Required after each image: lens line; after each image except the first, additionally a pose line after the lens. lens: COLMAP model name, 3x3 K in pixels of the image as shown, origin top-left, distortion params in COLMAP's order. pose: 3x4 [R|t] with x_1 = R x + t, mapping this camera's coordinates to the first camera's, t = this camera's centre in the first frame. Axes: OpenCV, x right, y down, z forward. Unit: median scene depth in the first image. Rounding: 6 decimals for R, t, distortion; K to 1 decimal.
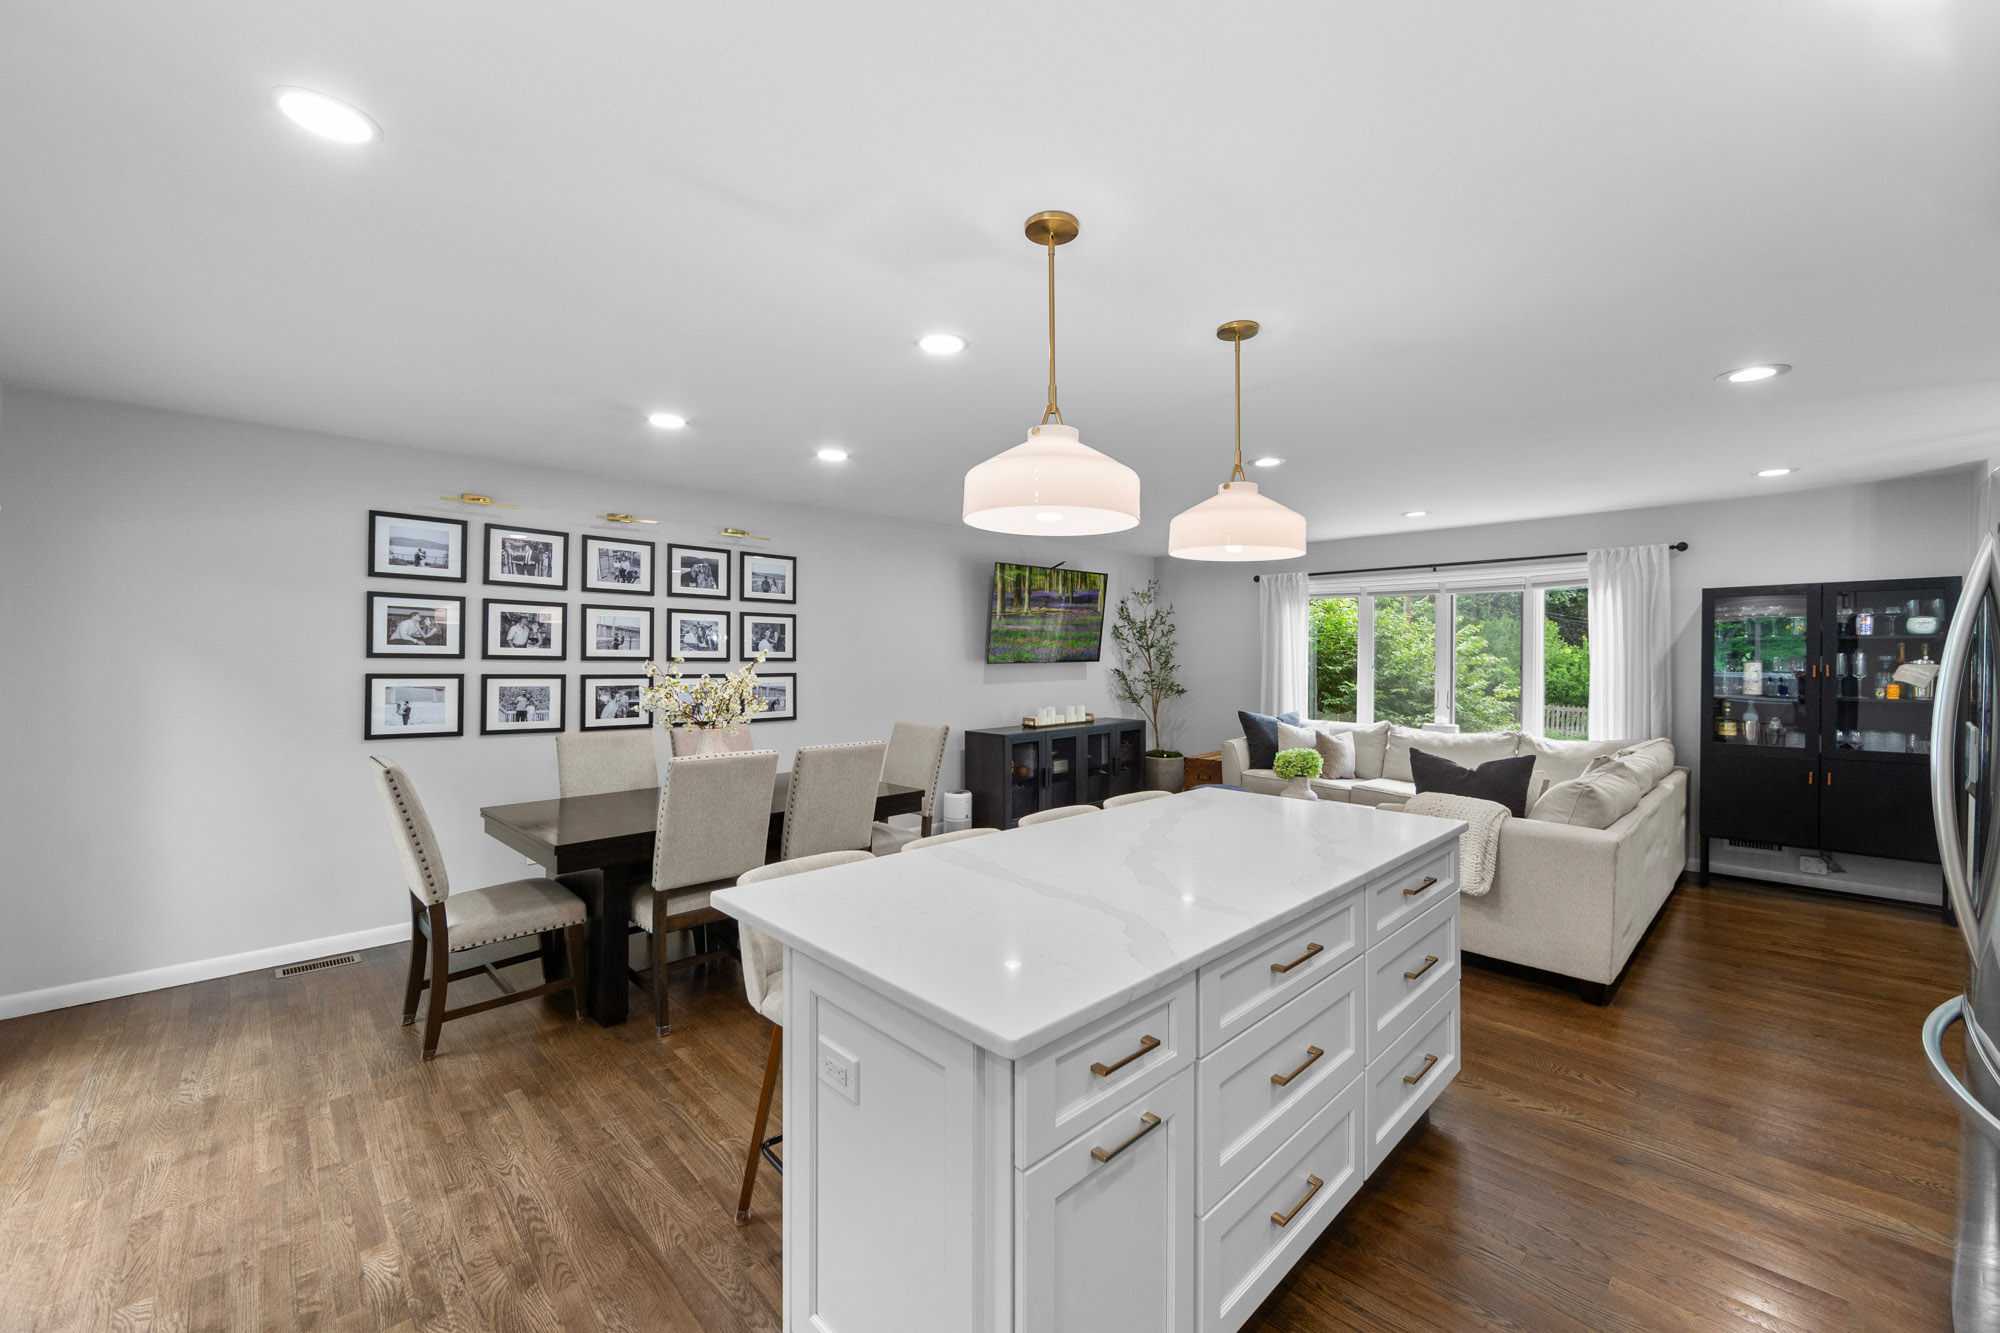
lens RADIAL K [[788.3, 0, 998.9], [0, 788.3, 661.9], [0, 0, 1]] dist [-0.002519, -0.000179]
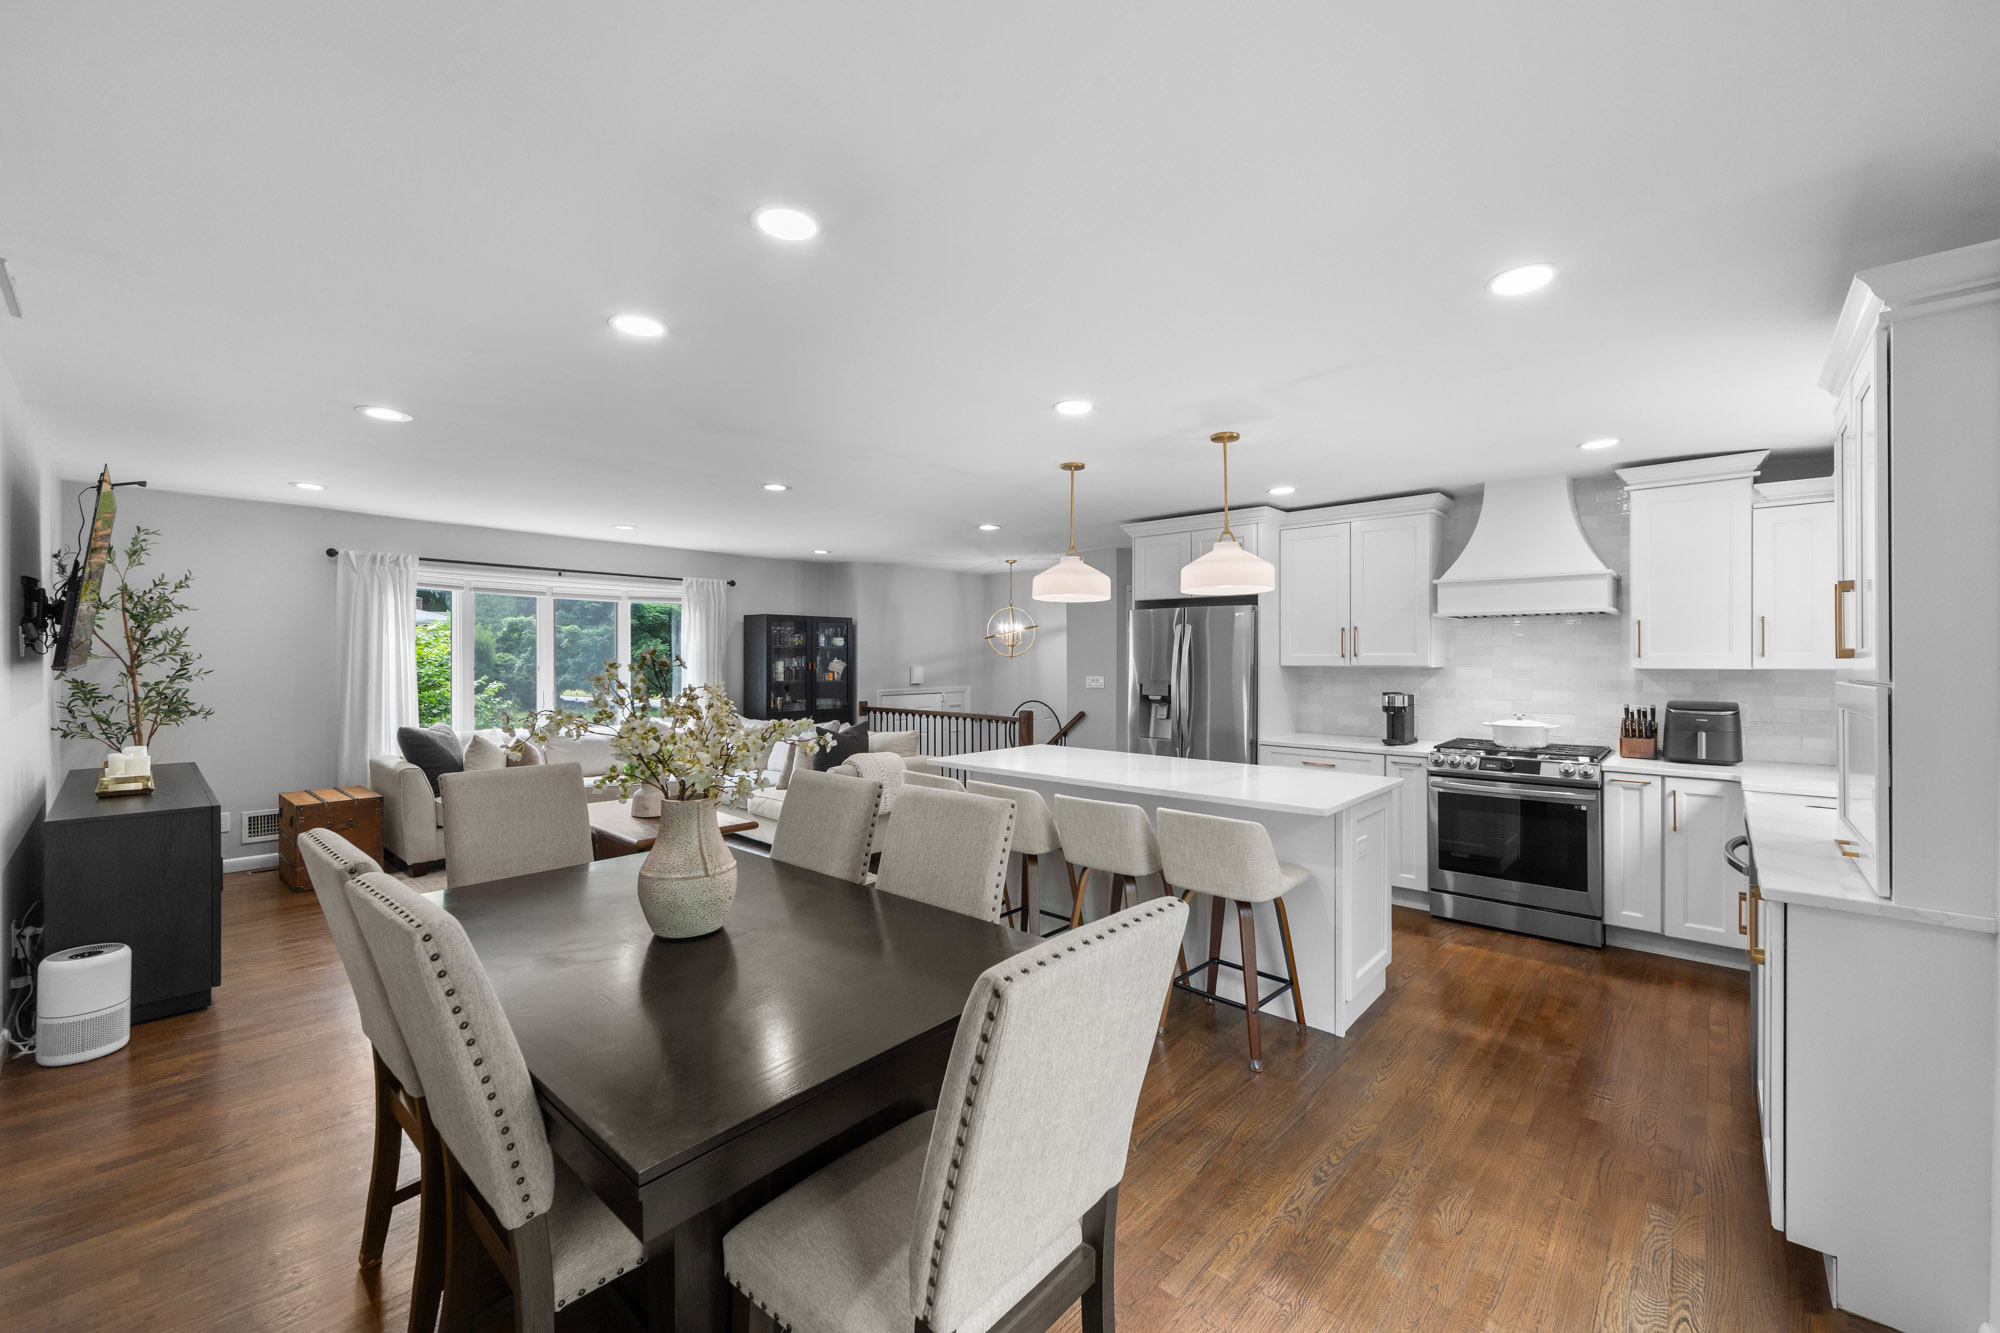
lens RADIAL K [[790.7, 0, 999.5], [0, 790.7, 663.8], [0, 0, 1]] dist [-0.001424, -0.000506]
pose [[-0.059281, -0.006967, 0.998217, -0.651407], [0.004170, 0.999965, 0.007227, -0.004181], [-0.998233, 0.004591, -0.059250, 0.595135]]
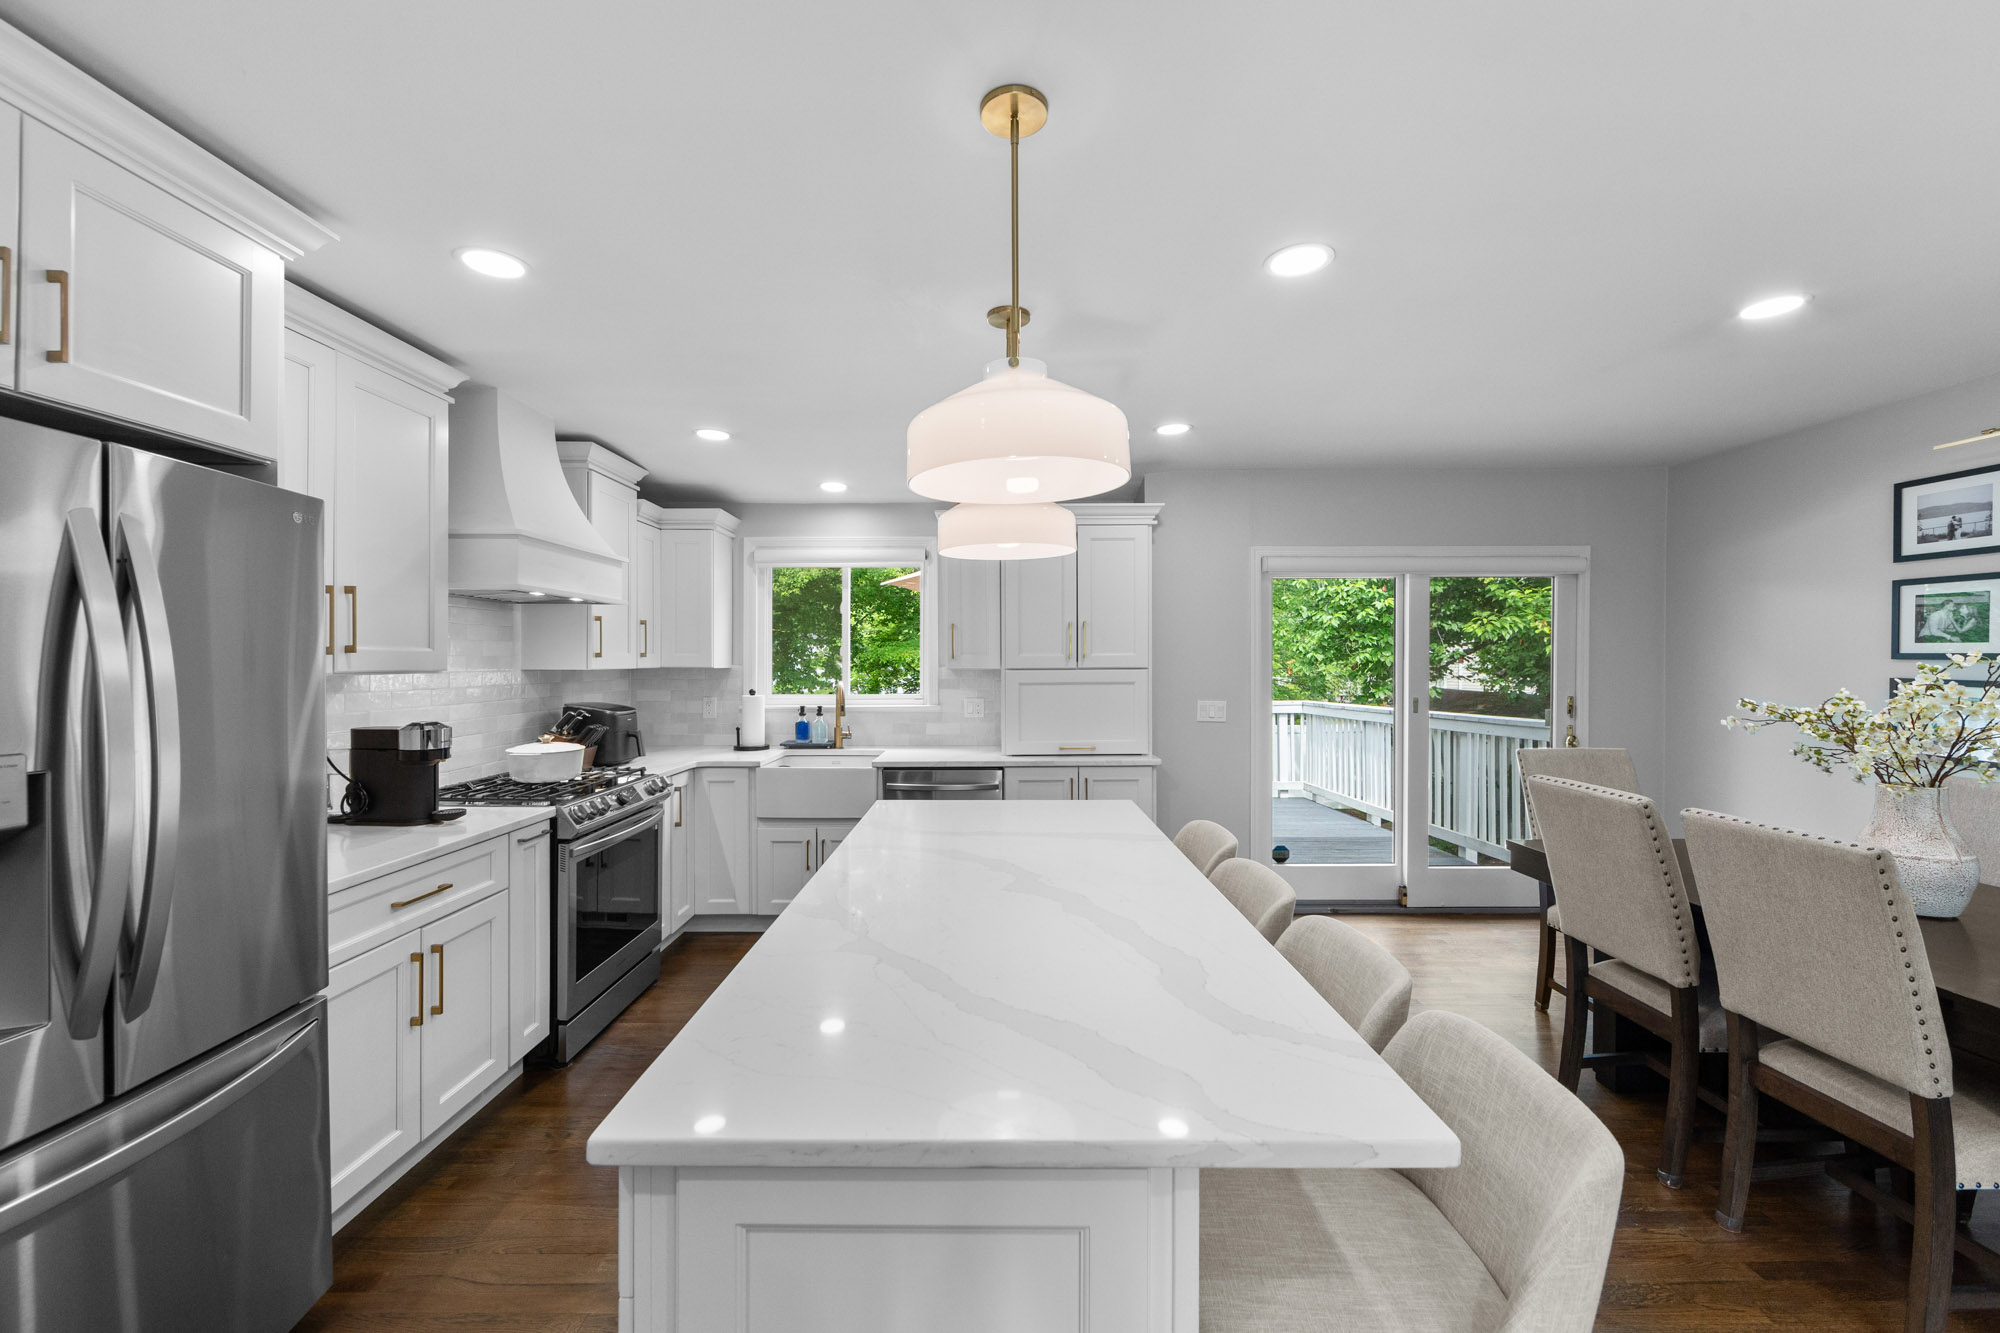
lens RADIAL K [[790.7, 0, 999.5], [0, 790.7, 663.8], [0, 0, 1]] dist [-0.001424, -0.000506]
pose [[-0.695800, 0.001916, -0.718233, 0.350877], [-0.003239, 0.999978, 0.005806, -0.001497], [0.718229, 0.006367, -0.695778, 0.666968]]
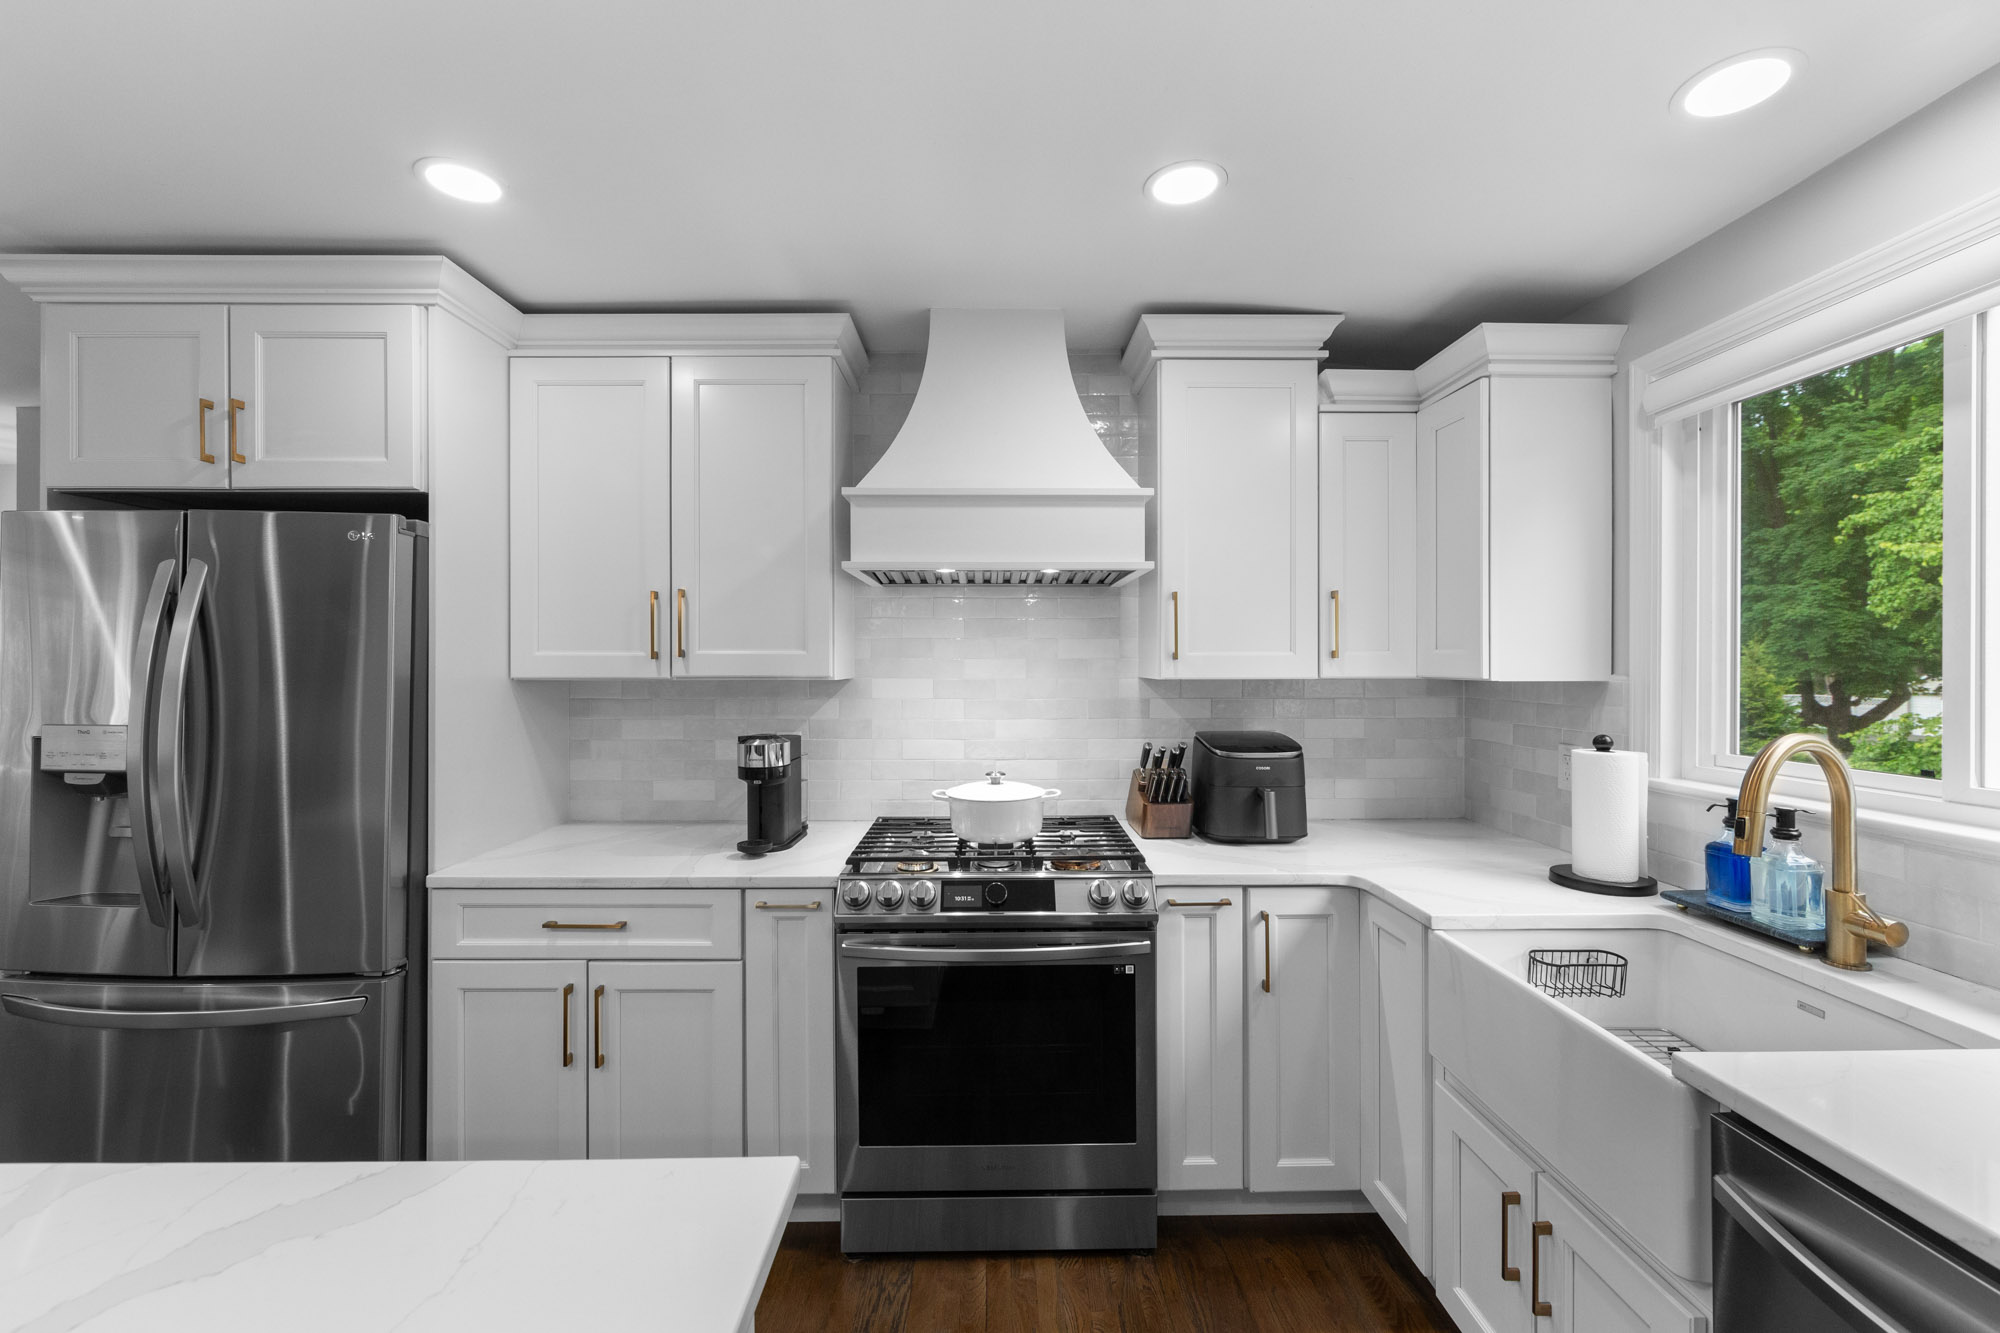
lens RADIAL K [[790.7, 0, 999.5], [0, 790.7, 663.8], [0, 0, 1]] dist [-0.001424, -0.000506]
pose [[-0.726170, 0.001012, 0.687514, -0.136947], [0.003012, 0.999994, 0.001709, -0.000602], [-0.687509, 0.003312, -0.726169, 0.297941]]
